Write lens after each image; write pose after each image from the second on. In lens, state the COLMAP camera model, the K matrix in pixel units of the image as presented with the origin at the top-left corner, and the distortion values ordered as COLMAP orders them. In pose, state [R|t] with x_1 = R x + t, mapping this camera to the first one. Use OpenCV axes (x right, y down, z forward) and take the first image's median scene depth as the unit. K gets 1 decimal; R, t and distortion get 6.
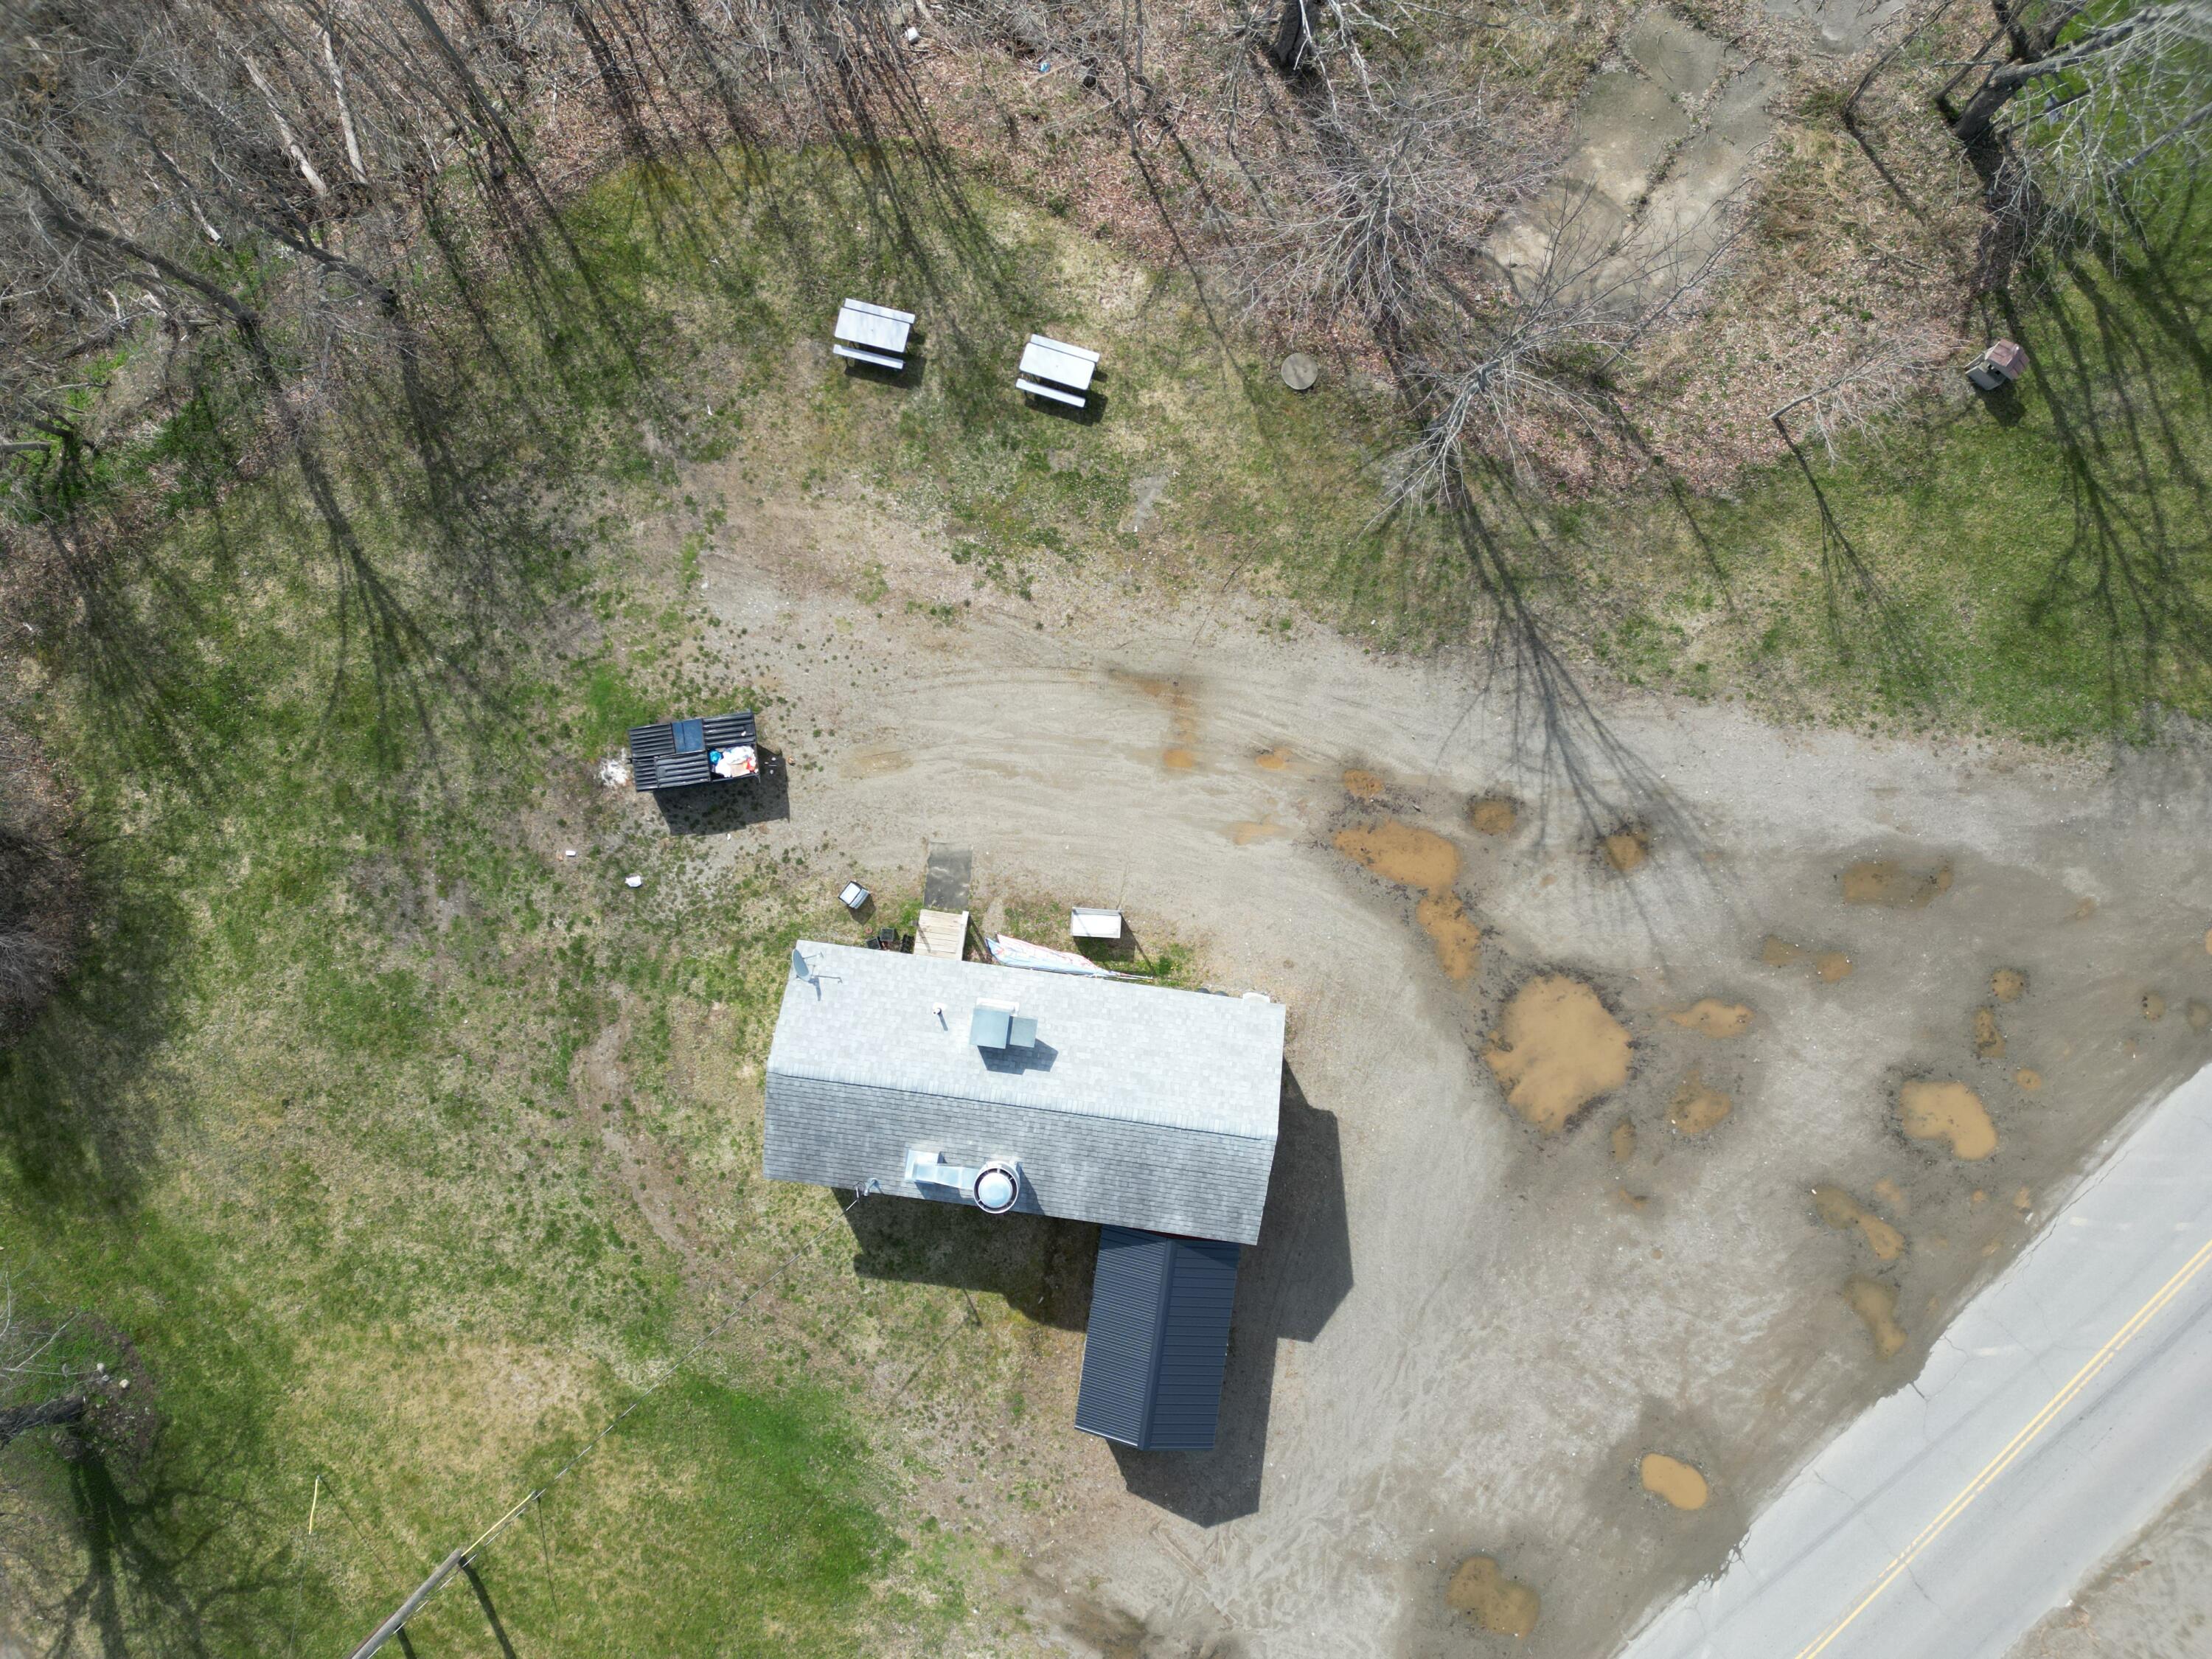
lens RADIAL K [[1549.3, 0, 1106.0], [0, 1549.3, 829.5], [0, 0, 1]] dist [0.059967, -0.042771]
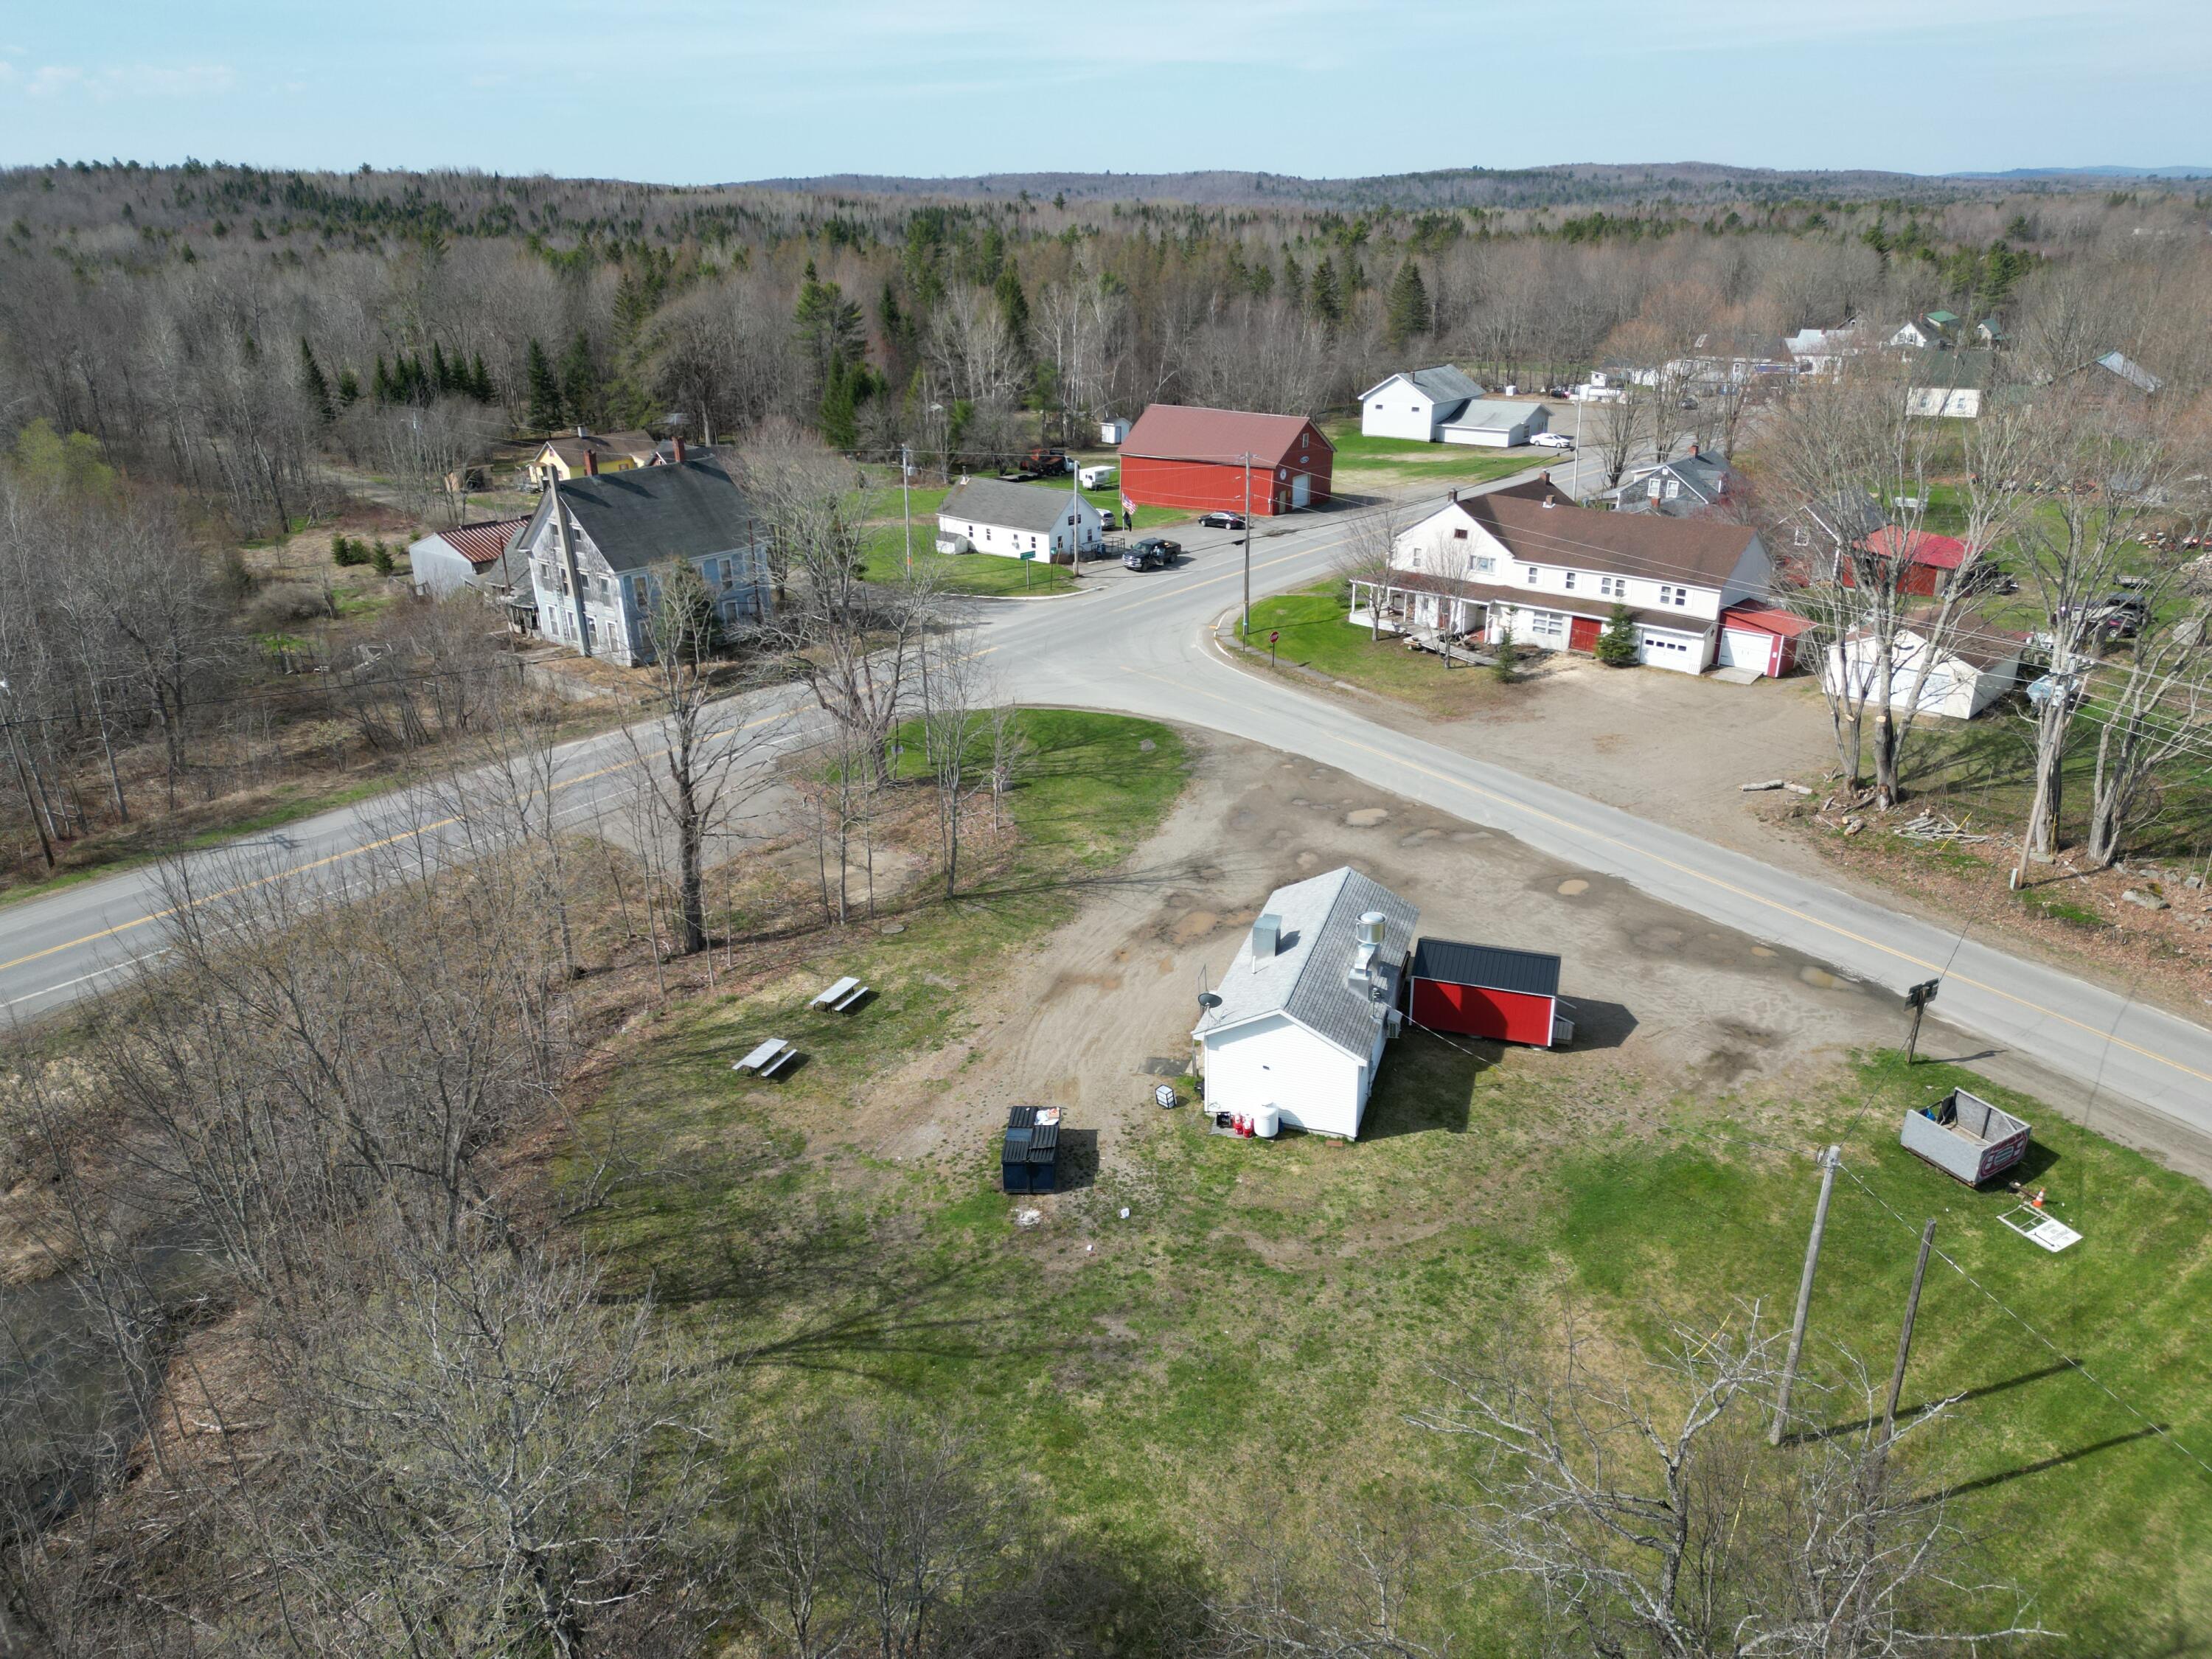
lens RADIAL K [[1549.3, 0, 1106.0], [0, 1549.3, 829.5], [0, 0, 1]] dist [0.059967, -0.042771]
pose [[0.193047, -0.353330, 0.915364, -1.267753], [0.981178, 0.074115, -0.178319, 0.205799], [-0.004837, 0.932558, 0.360987, 0.313098]]
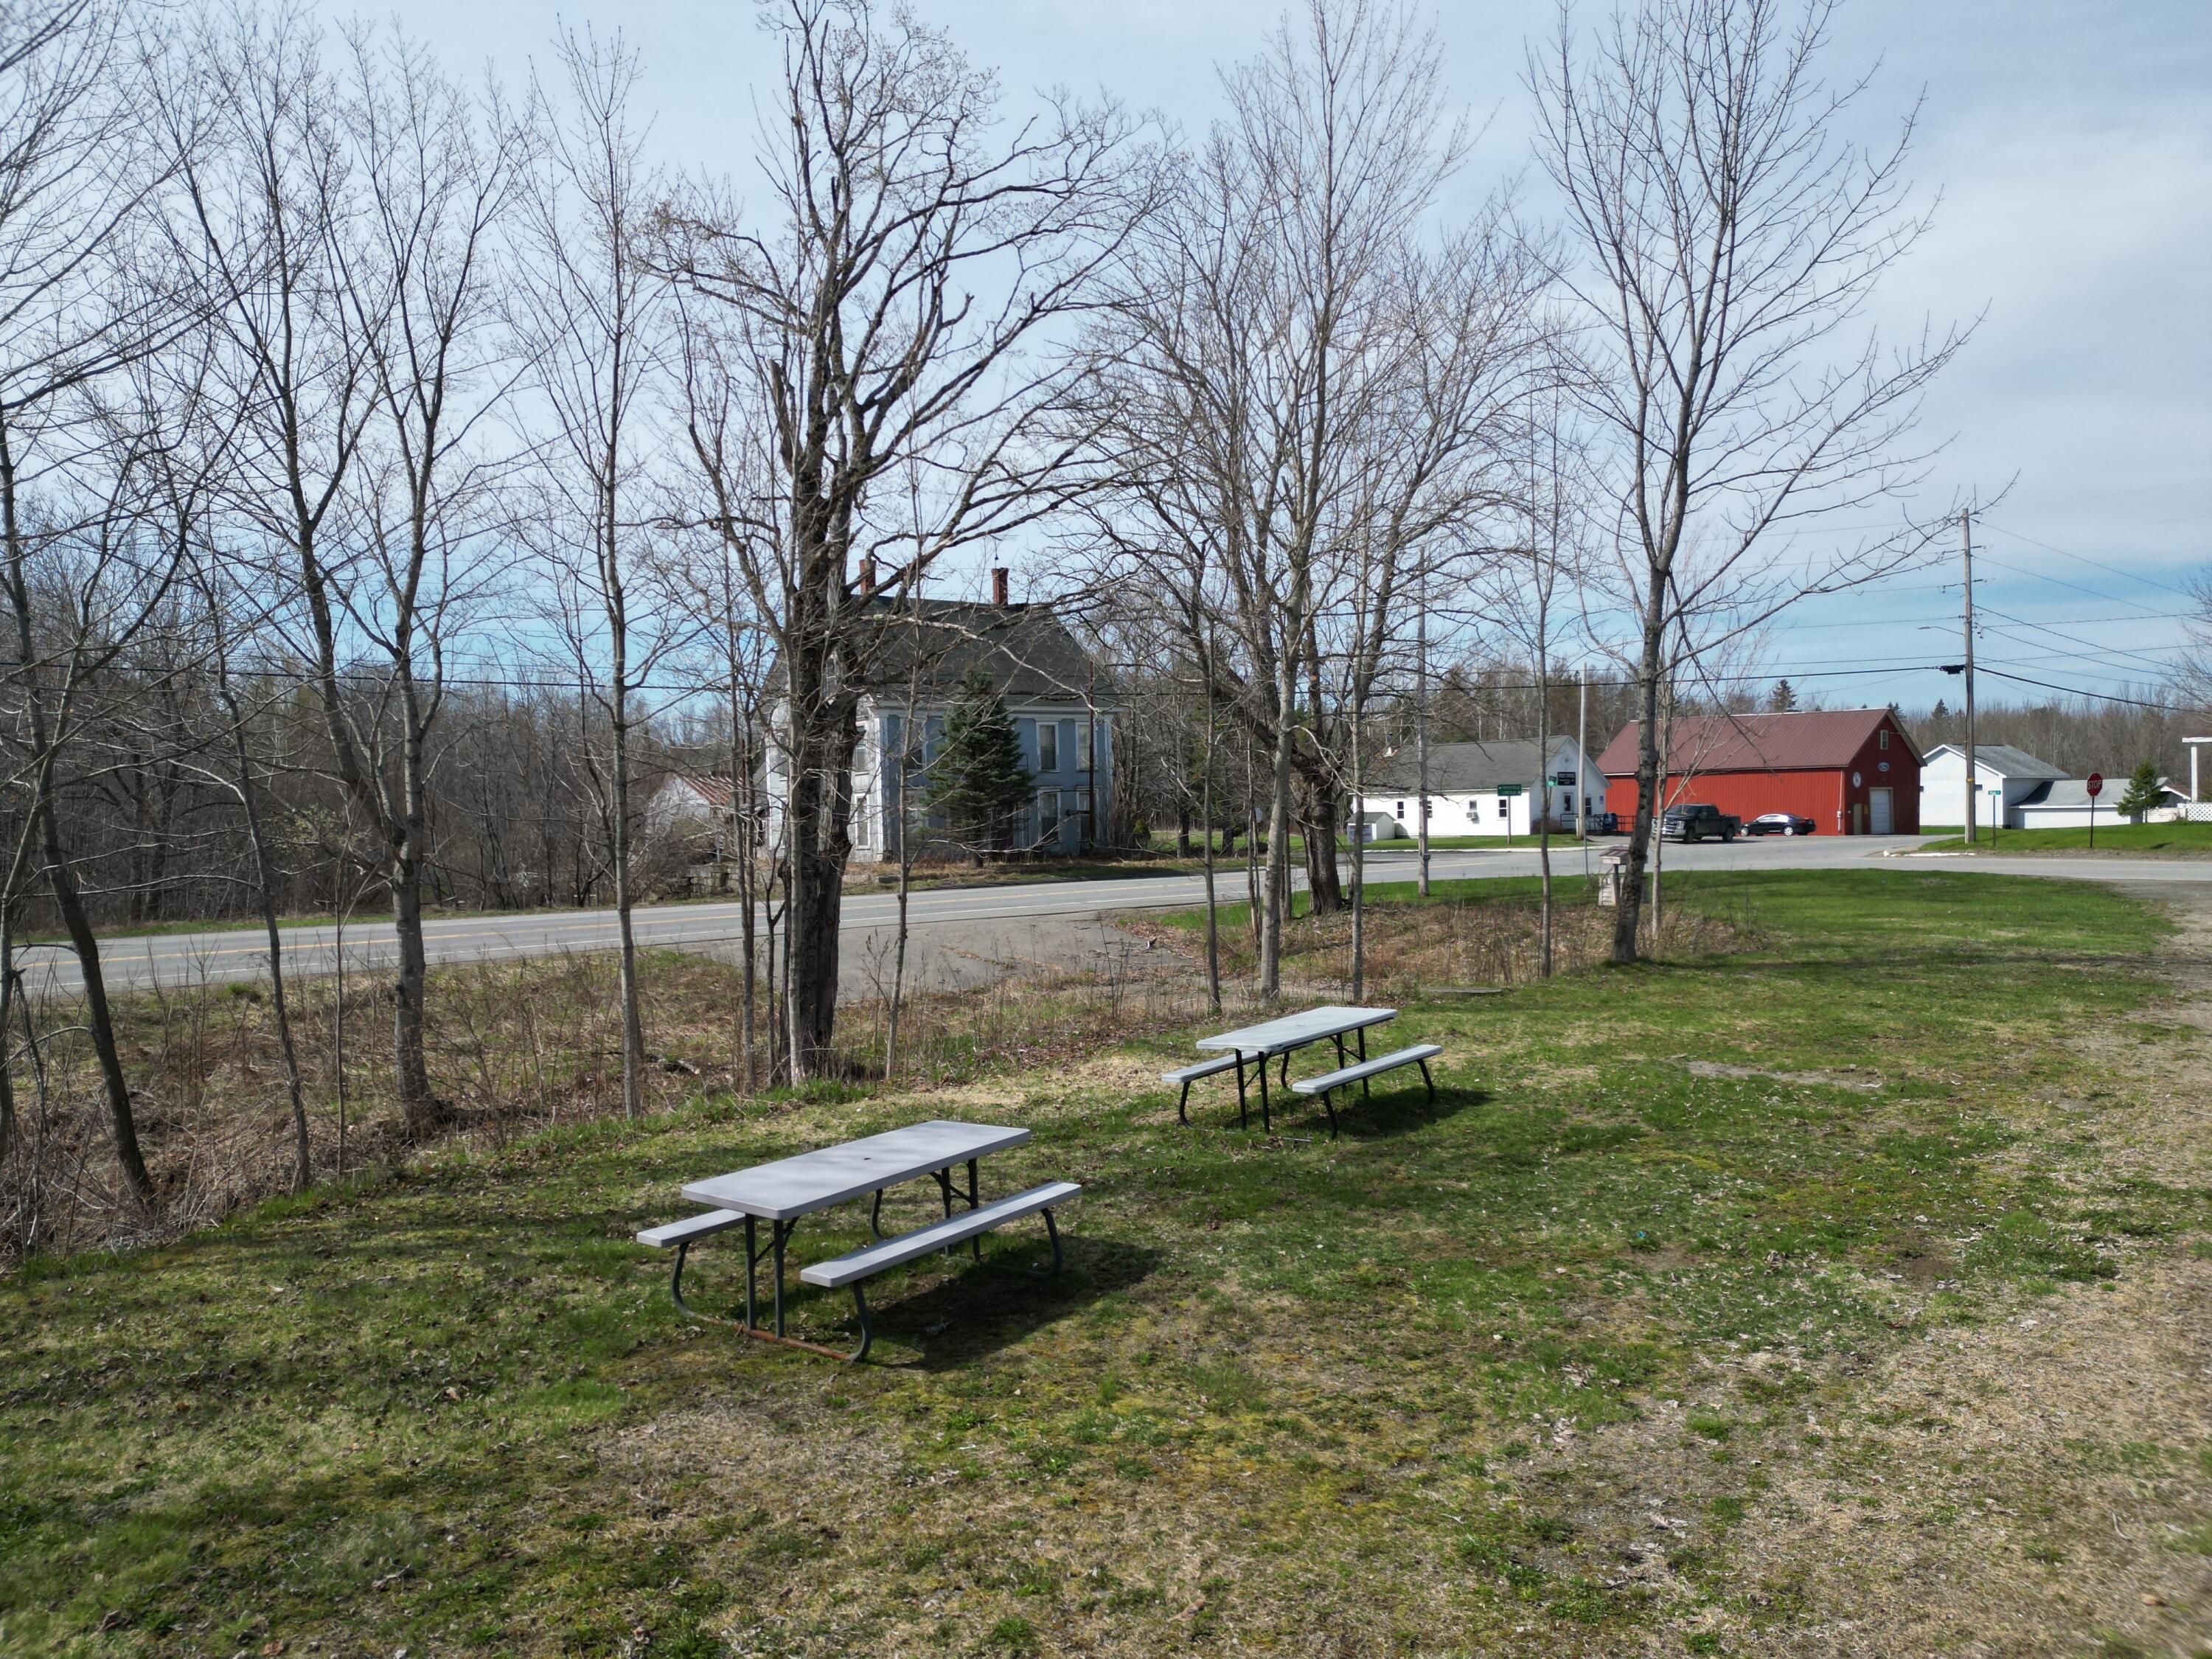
lens RADIAL K [[1549.3, 0, 1106.0], [0, 1549.3, 829.5], [0, 0, 1]] dist [0.059967, -0.042771]
pose [[0.395808, 0.004502, 0.918322, -0.321894], [0.918281, 0.008692, -0.395833, -0.208374], [-0.009764, 0.999952, -0.000694, 0.944566]]
